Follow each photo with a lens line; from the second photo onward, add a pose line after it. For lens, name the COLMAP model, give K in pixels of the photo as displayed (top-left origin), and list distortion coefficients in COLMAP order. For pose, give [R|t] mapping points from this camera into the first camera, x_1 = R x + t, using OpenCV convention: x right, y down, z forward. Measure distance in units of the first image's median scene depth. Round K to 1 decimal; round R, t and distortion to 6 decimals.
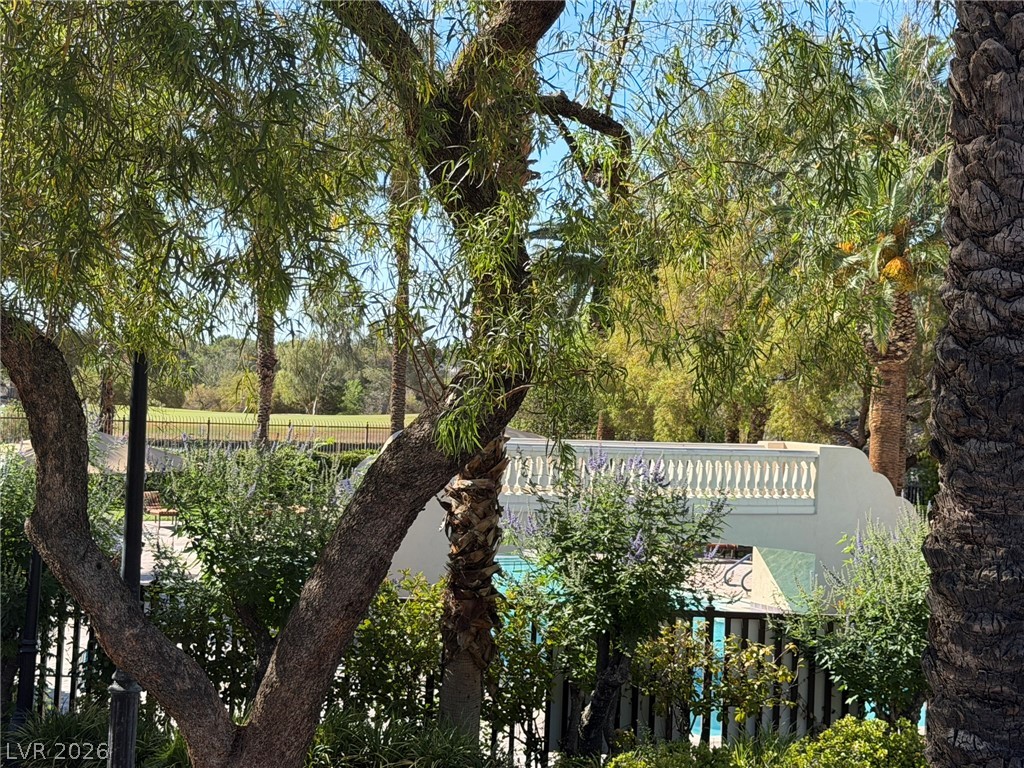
lens RADIAL K [[1850.2, 0, 509.7], [0, 1850.2, 384.7], [0, 0, 1]] dist [0.256182, 0.000000]
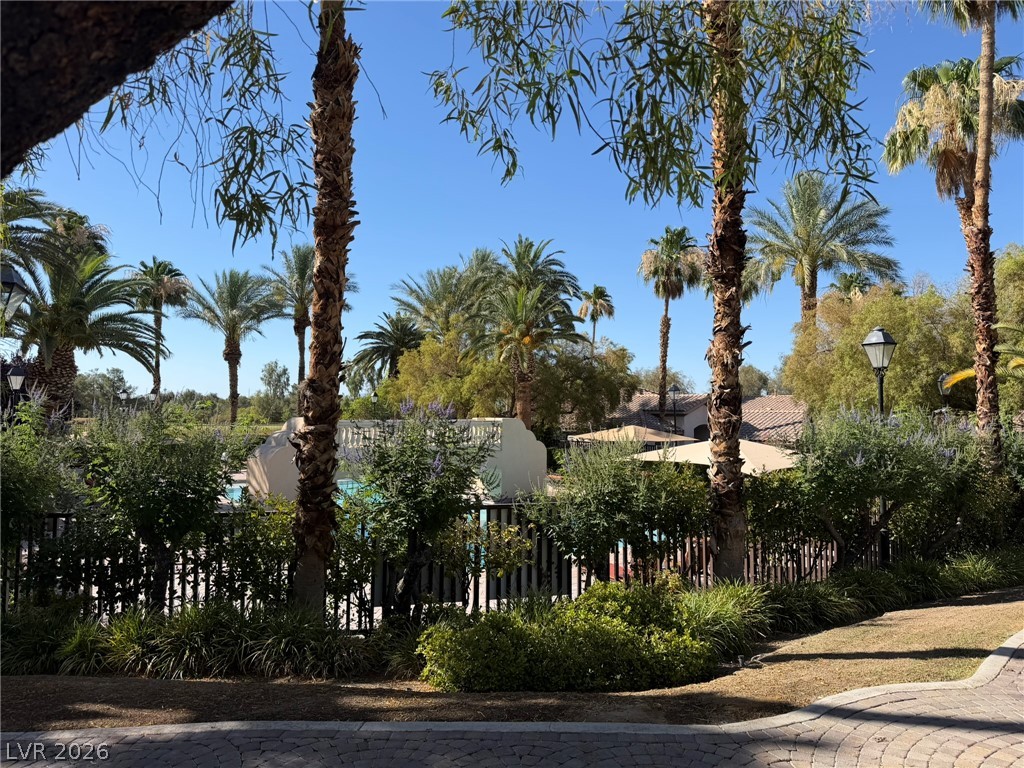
lens RADIAL K [[705.0, 0, 510.4], [0, 705.0, 380.4], [0, 0, 1]] dist [0.101664, -0.001593]
pose [[0.976340, -0.024286, 0.214871, 0.009280], [0.033333, 0.998699, -0.038579, 0.041669], [-0.213655, 0.044829, 0.975880, 0.428154]]
